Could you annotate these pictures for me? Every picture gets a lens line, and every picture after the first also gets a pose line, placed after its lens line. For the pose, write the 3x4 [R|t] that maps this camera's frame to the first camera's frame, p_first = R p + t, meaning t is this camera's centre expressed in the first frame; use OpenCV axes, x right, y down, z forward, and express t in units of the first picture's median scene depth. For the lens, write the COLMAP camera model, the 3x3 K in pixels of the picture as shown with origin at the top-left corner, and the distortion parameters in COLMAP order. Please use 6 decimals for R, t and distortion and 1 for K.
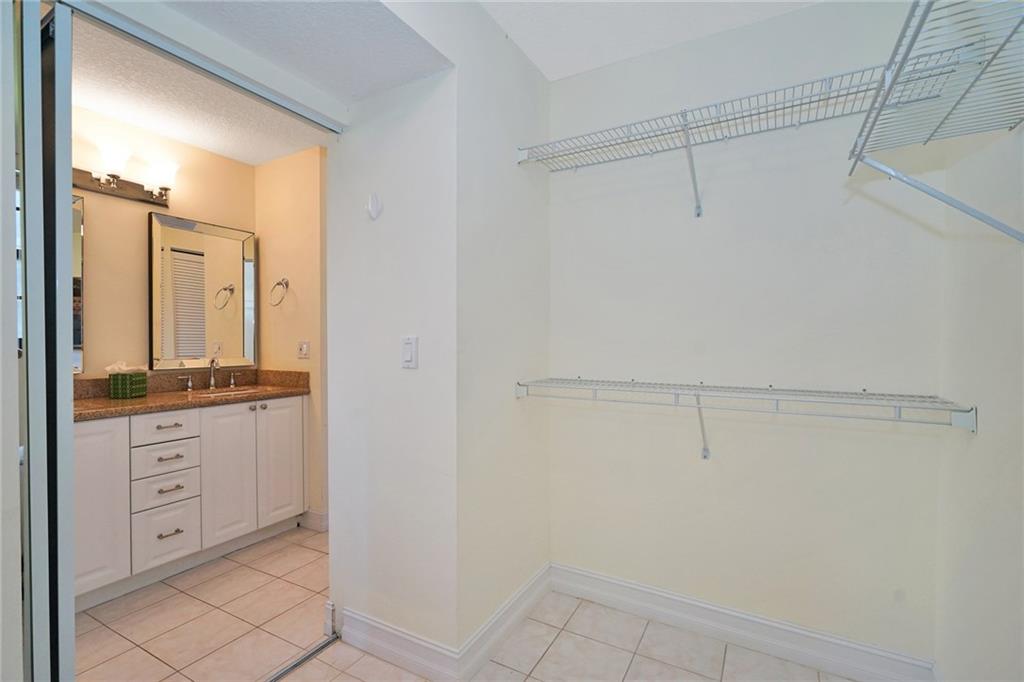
lens RADIAL K [[467.9, 0, 513.3], [0, 467.9, 346.0], [0, 0, 1]] dist [-0.001010, -0.000336]
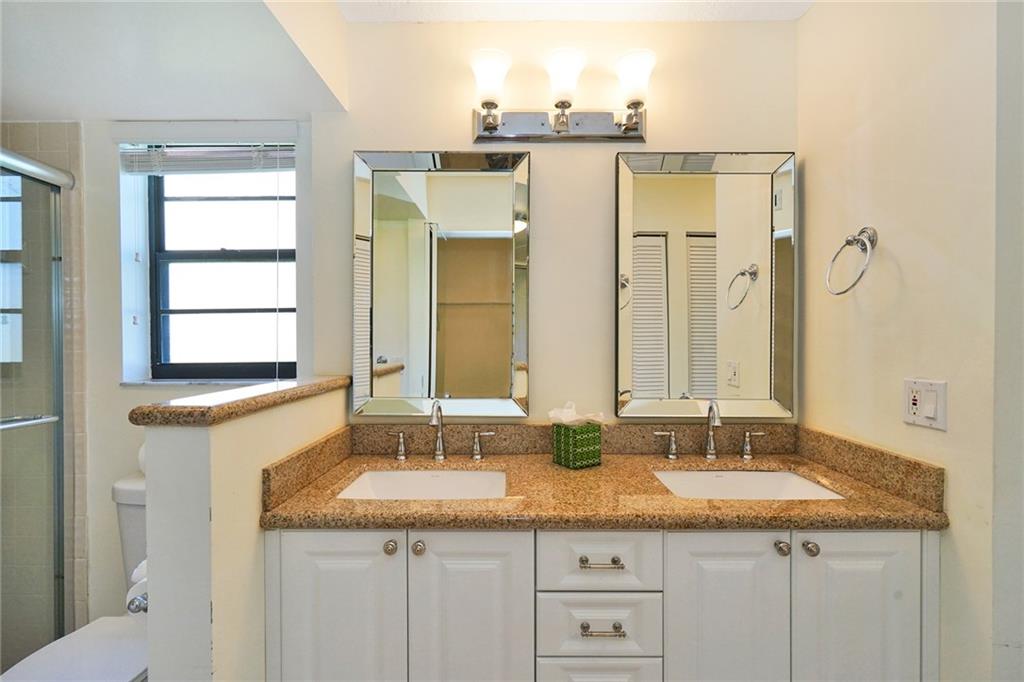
lens RADIAL K [[467.9, 0, 511.1], [0, 467.9, 346.4], [0, 0, 1]] dist [-0.001010, -0.000336]
pose [[0.489055, 0.010707, -0.872187, -0.301333], [-0.007104, 0.999940, 0.008292, -0.041038], [0.872224, 0.002141, 0.489102, 0.560177]]
